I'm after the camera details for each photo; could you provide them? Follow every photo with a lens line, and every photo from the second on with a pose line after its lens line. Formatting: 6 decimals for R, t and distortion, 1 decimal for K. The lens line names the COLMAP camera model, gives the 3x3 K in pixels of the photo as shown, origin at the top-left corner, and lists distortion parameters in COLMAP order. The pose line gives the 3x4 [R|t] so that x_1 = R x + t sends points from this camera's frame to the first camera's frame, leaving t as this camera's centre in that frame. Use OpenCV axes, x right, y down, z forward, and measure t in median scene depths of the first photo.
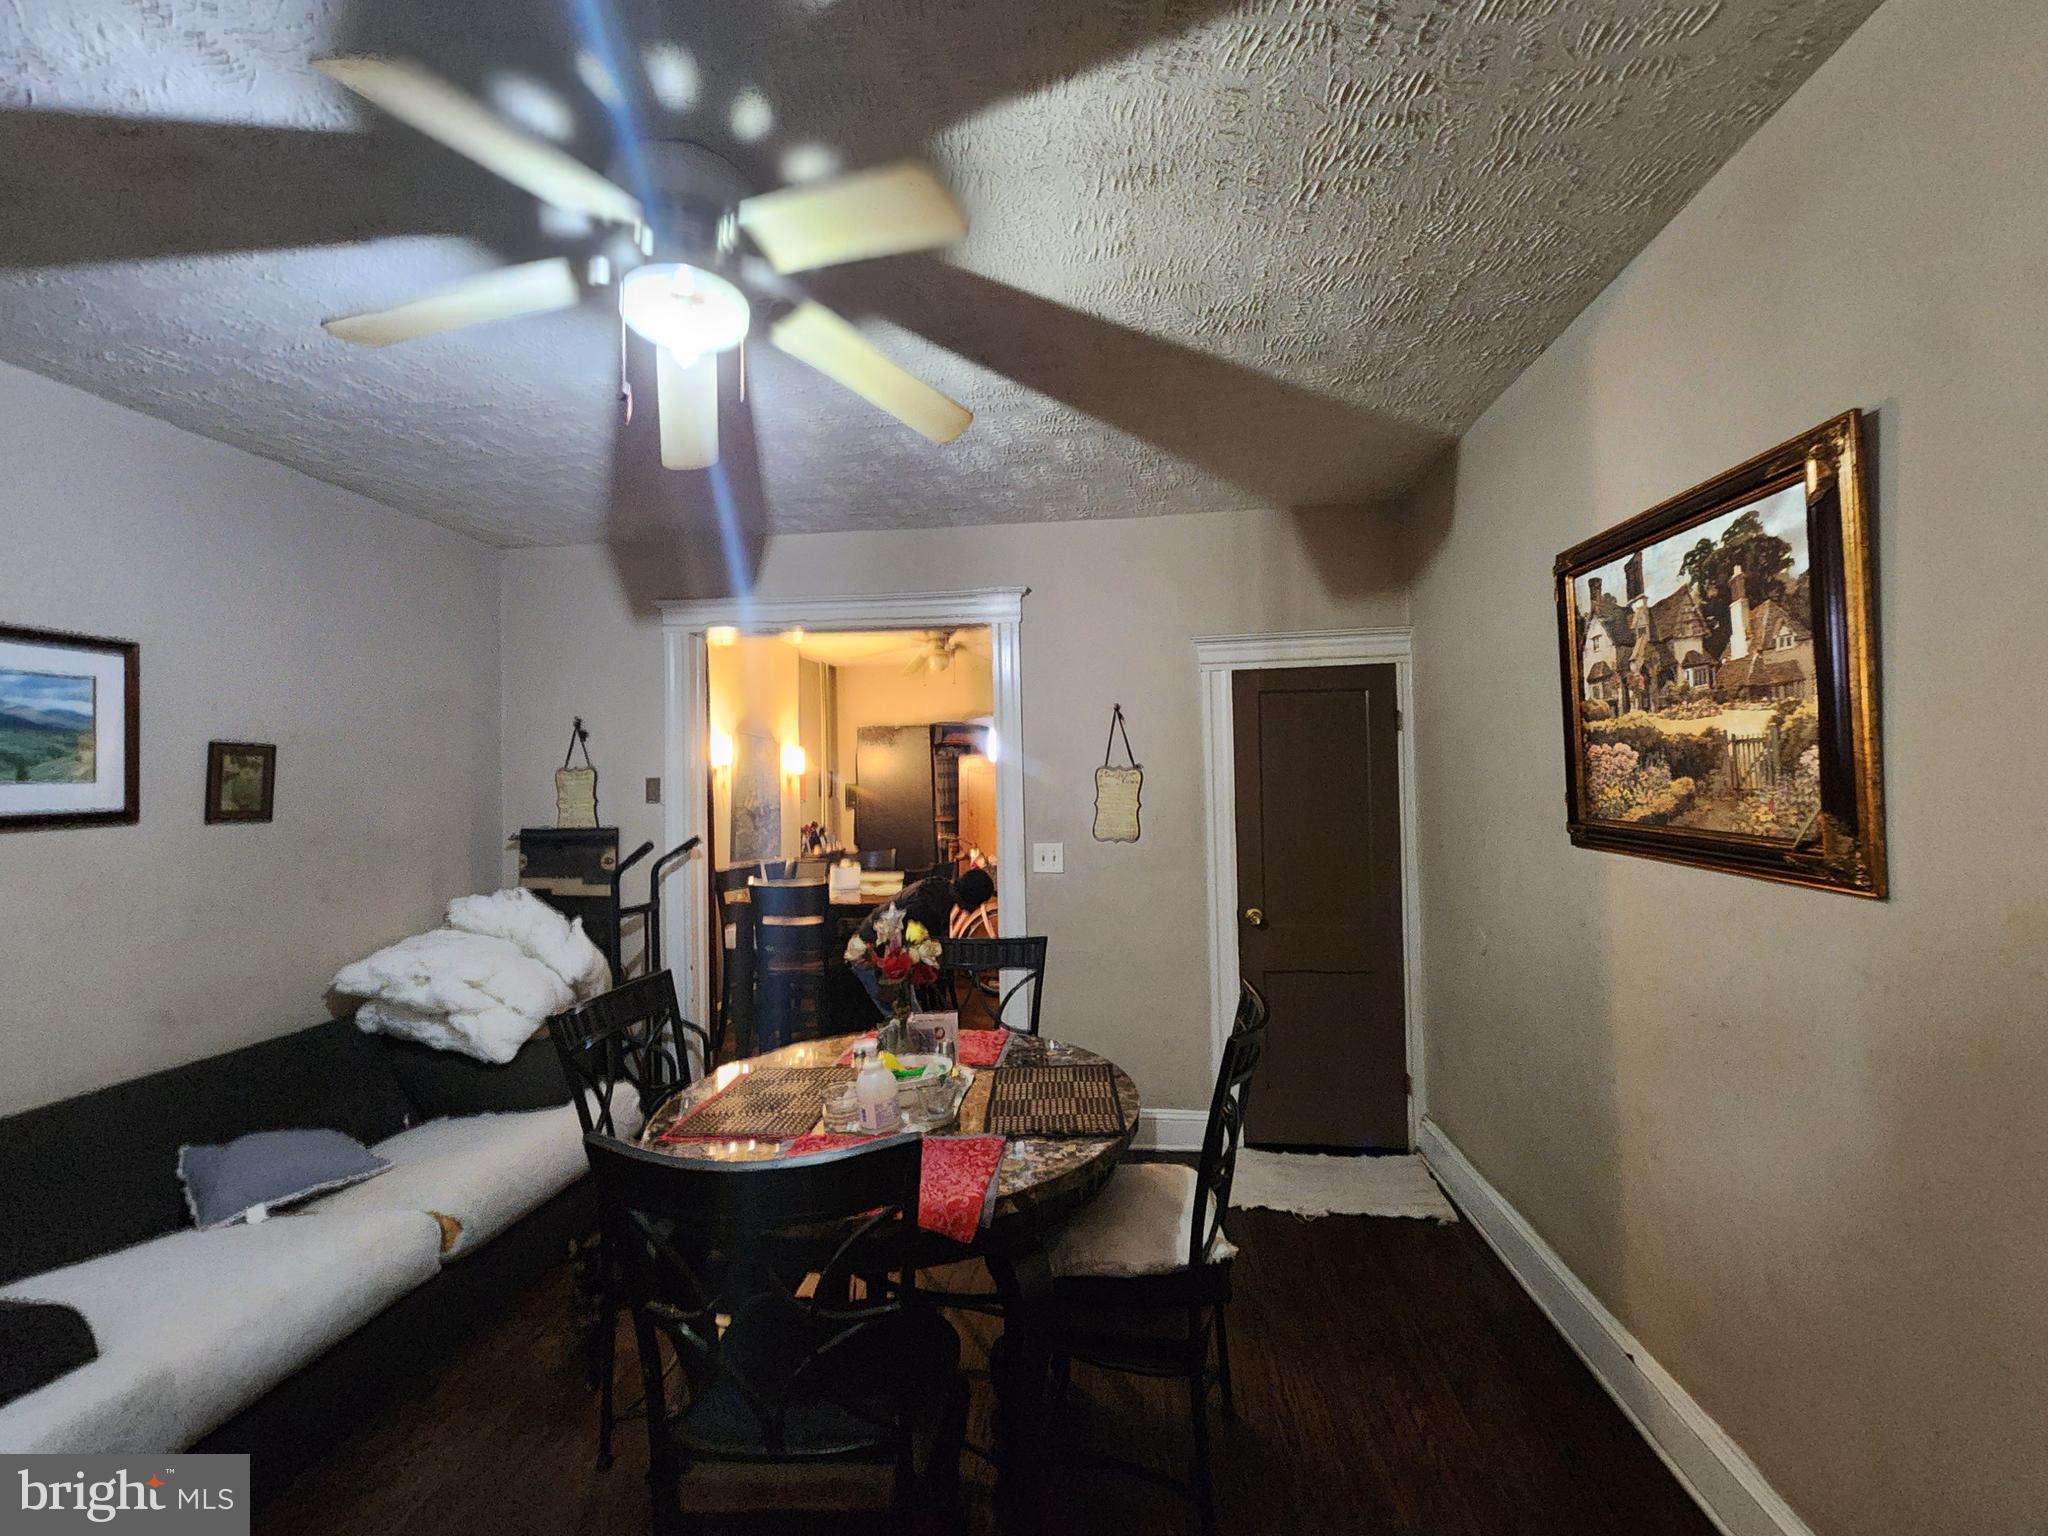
lens RADIAL K [[838.9, 0, 1026.1], [0, 838.9, 764.5], [0, 0, 1]] dist [0.000423, 0.000153]
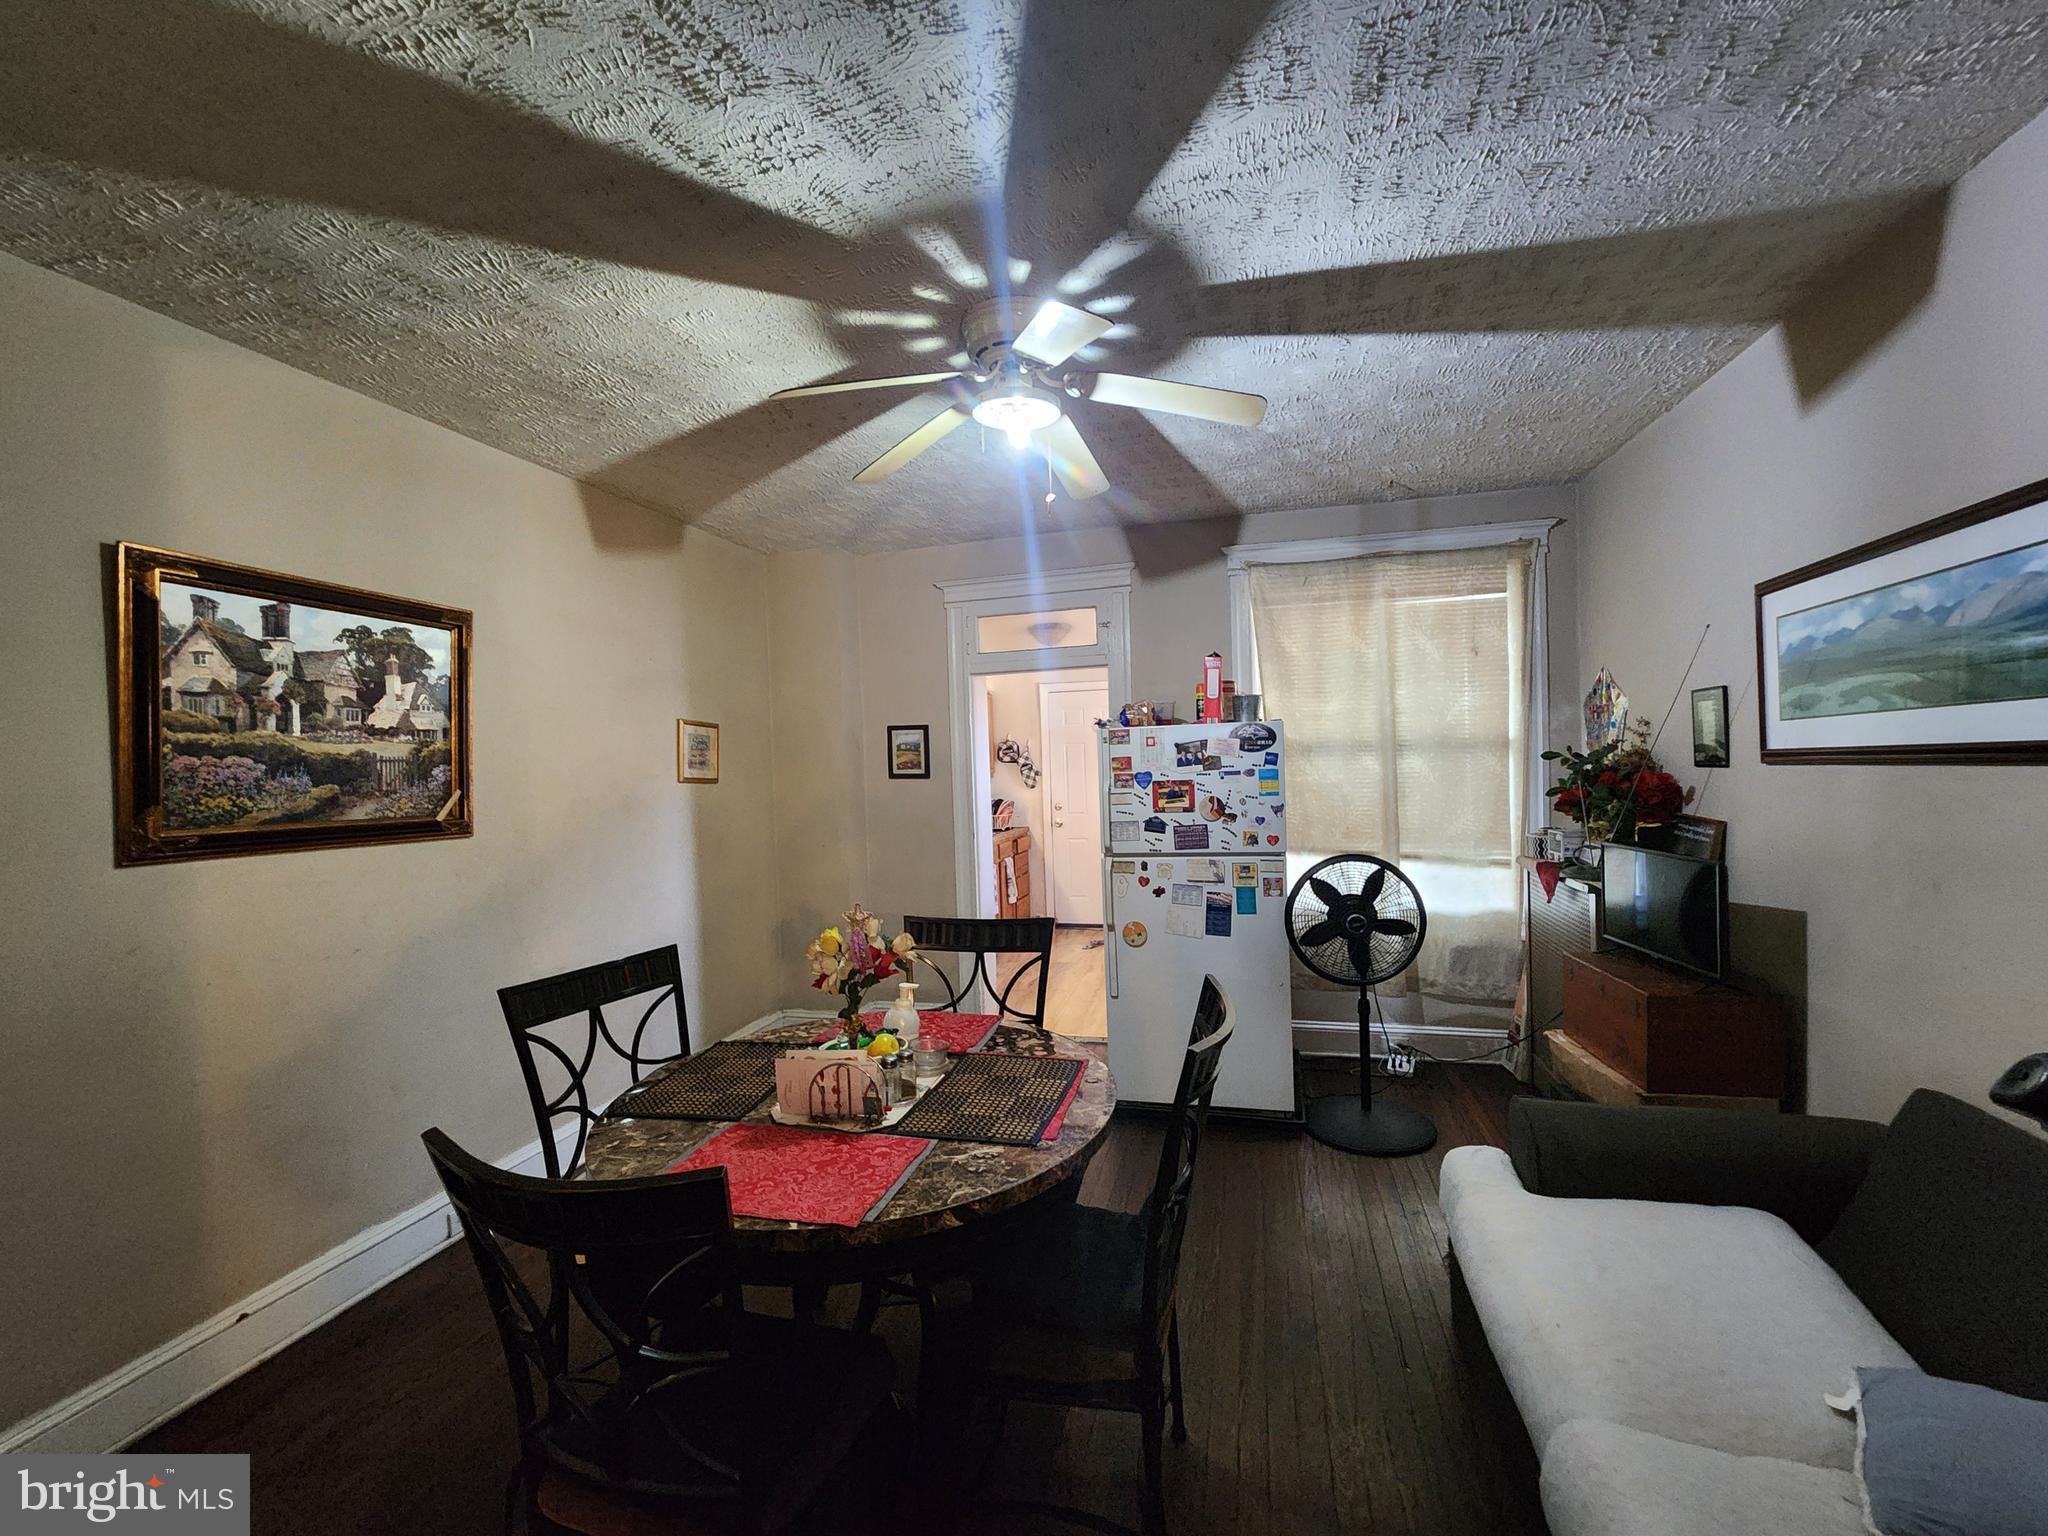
lens RADIAL K [[838.9, 0, 1040.3], [0, 838.9, 768.7], [0, 0, 1]] dist [0.000423, 0.000153]
pose [[-0.990178, 0.042638, 0.133149, -0.531536], [0.041218, 0.999060, -0.013404, 0.053179], [-0.133596, -0.007784, -0.991005, 2.090361]]
